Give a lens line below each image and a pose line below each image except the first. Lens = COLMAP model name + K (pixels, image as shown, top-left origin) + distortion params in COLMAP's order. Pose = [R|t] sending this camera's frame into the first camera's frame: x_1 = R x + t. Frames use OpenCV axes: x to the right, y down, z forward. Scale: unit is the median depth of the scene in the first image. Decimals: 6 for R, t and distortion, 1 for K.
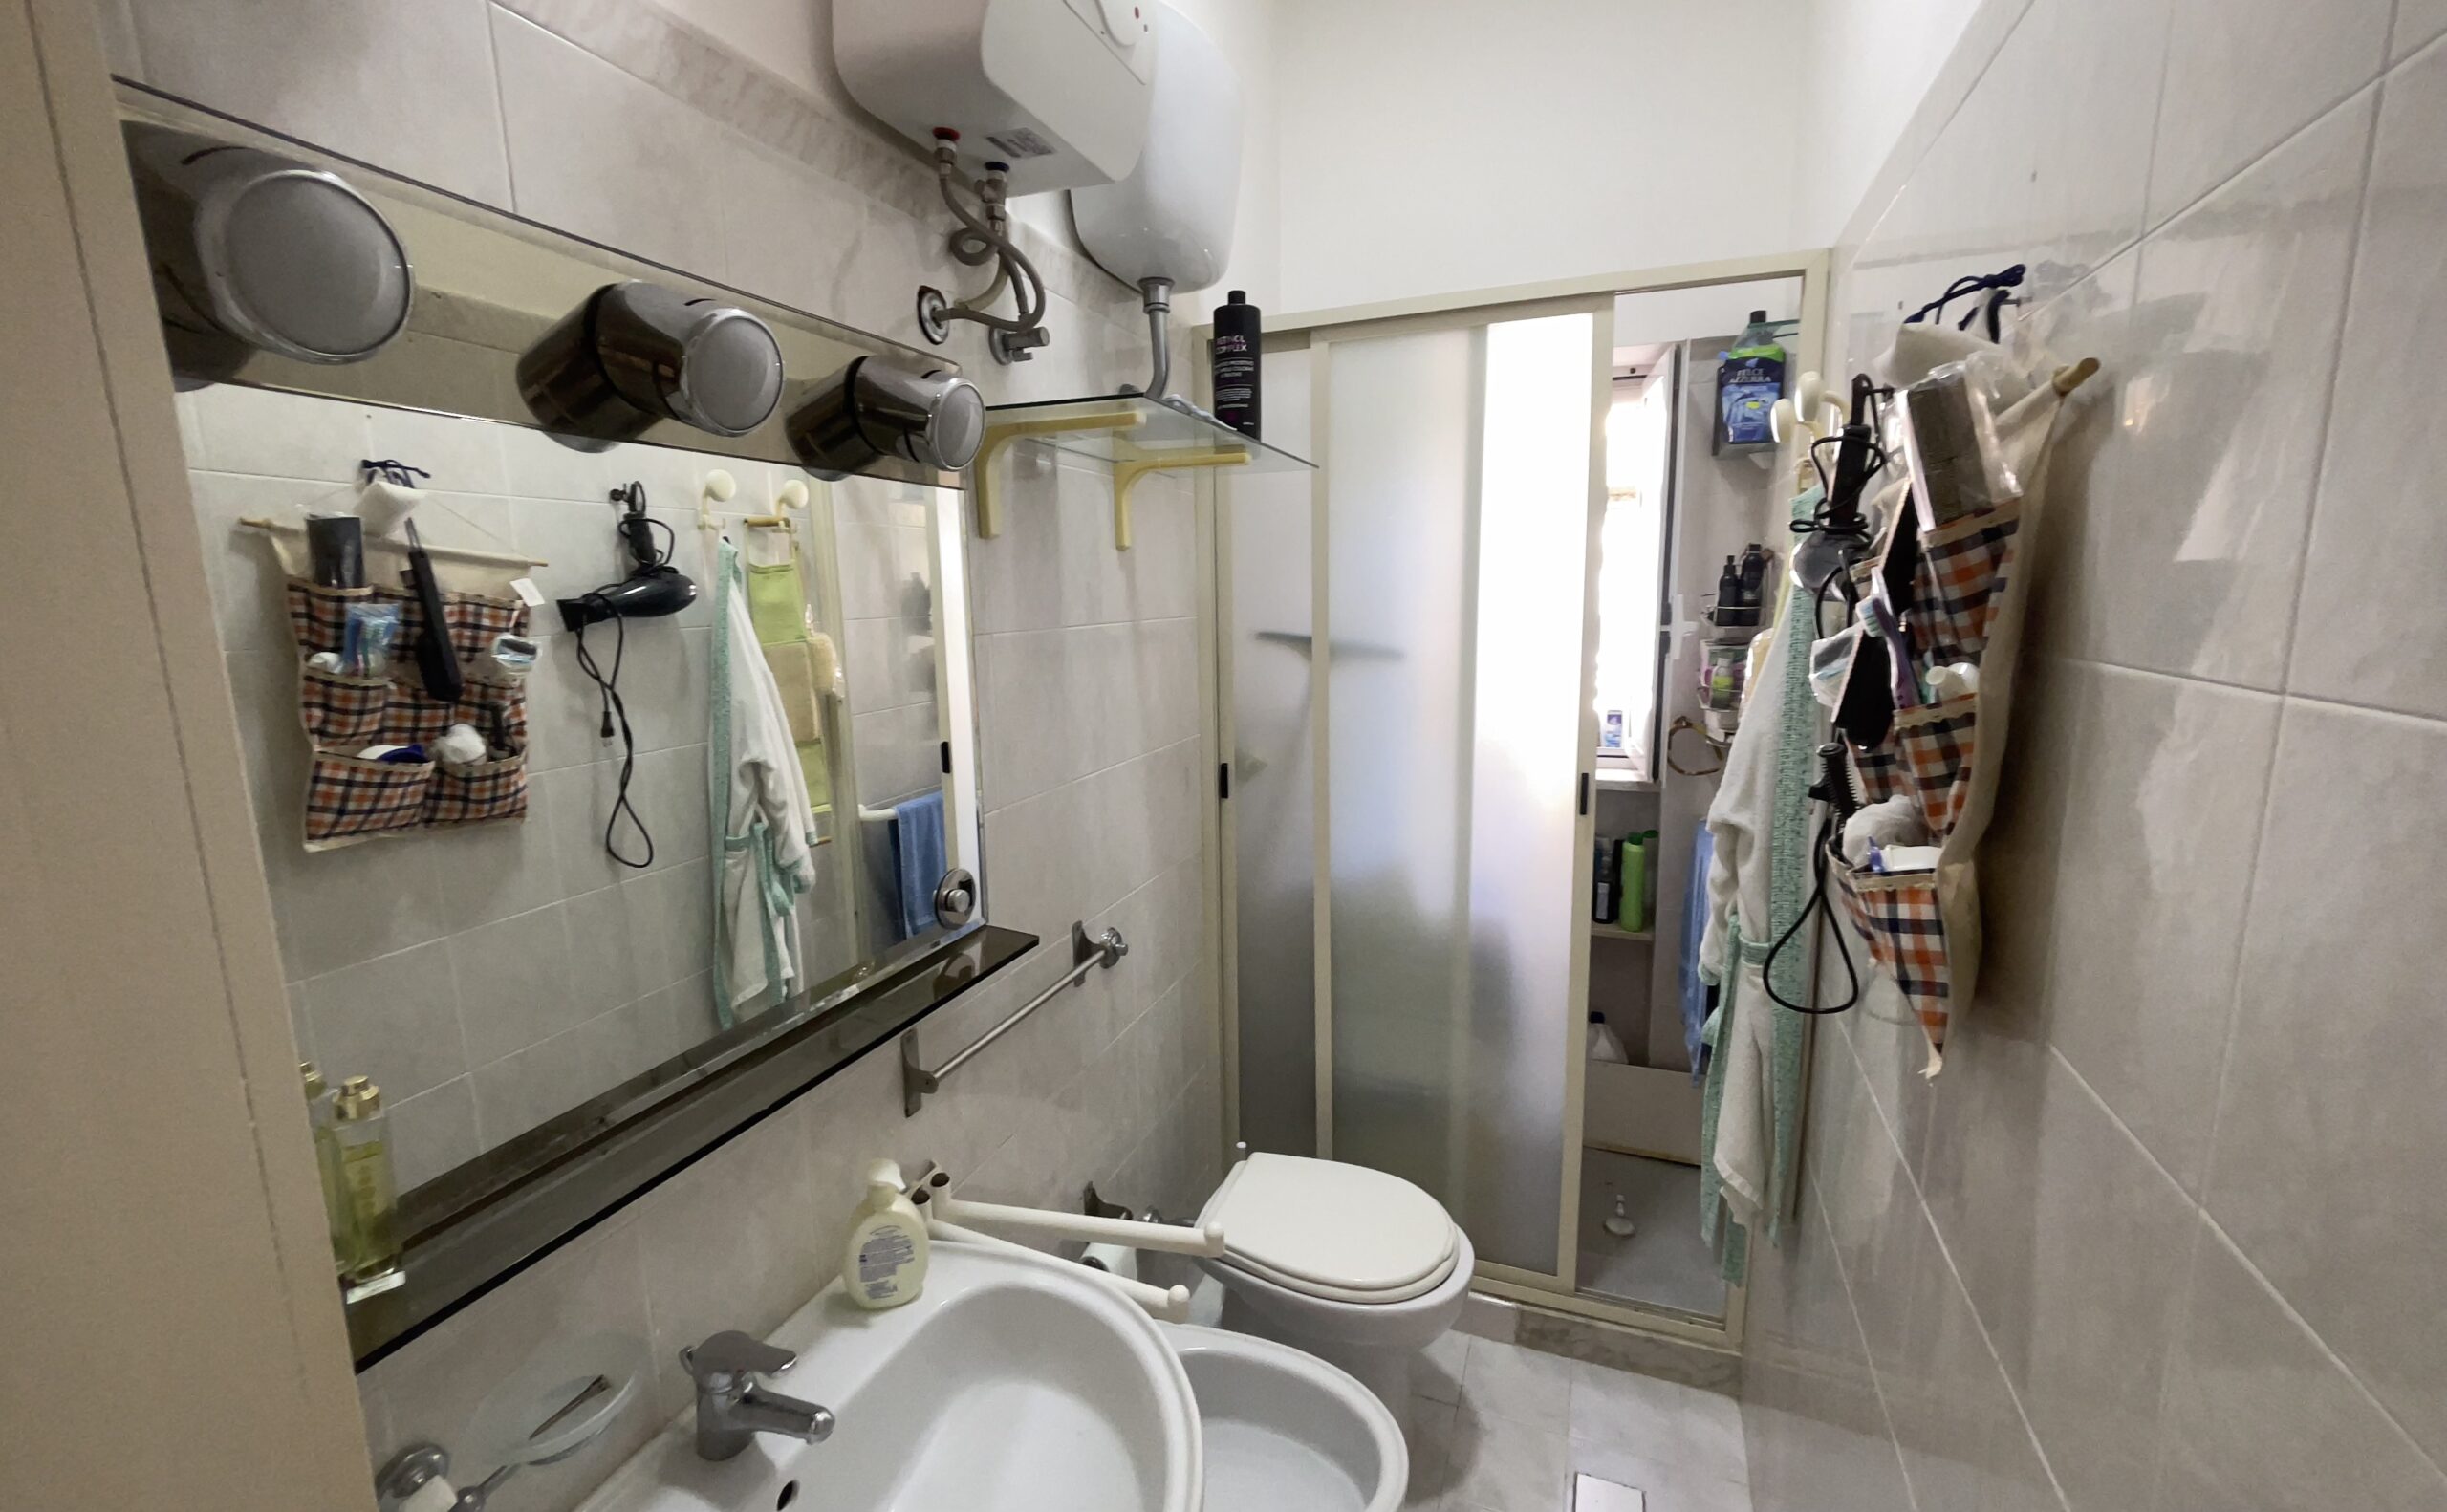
lens RADIAL K [[969.9, 0, 1229.8], [0, 969.9, 736.4], [0, 0, 1]] dist [-0.009229, 0.002497]
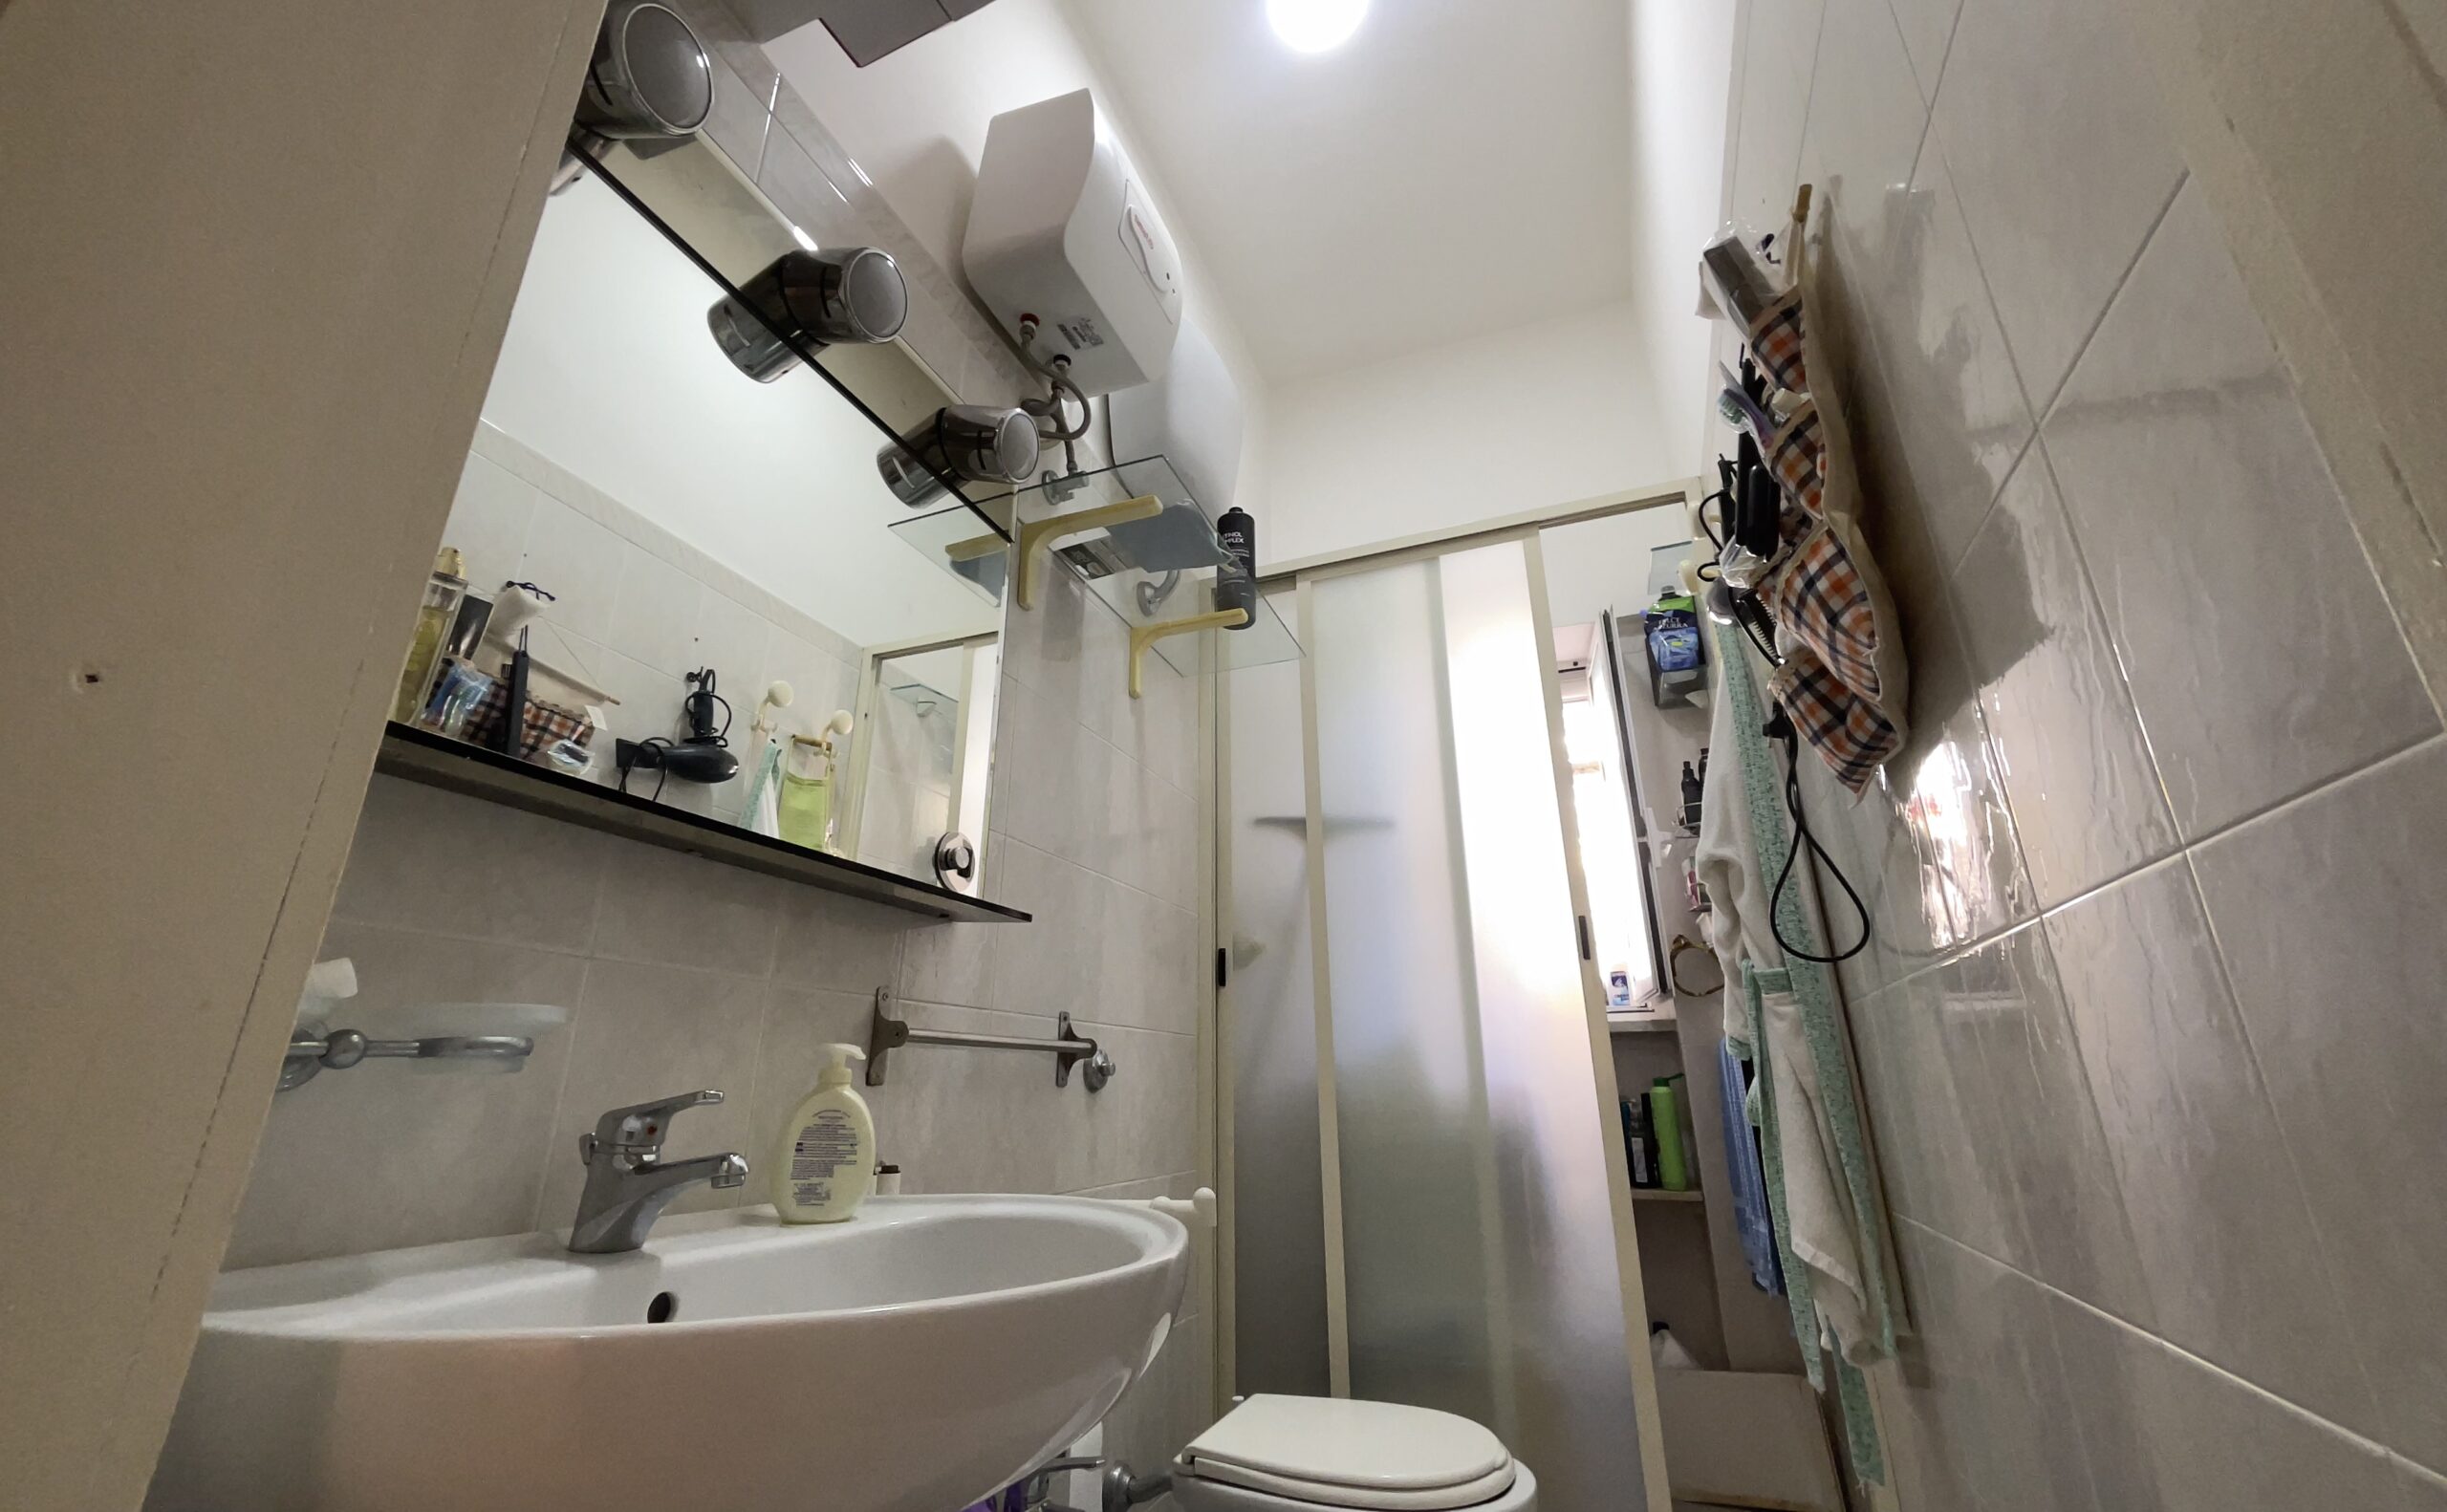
lens RADIAL K [[969.9, 0, 1228.2], [0, 969.9, 752.9], [0, 0, 1]] dist [-0.009229, 0.002497]
pose [[0.999963, 0.008087, -0.002817, 0.002505], [-0.008444, 0.876220, -0.481838, 0.355155], [-0.001429, 0.481844, 0.876256, 0.037235]]
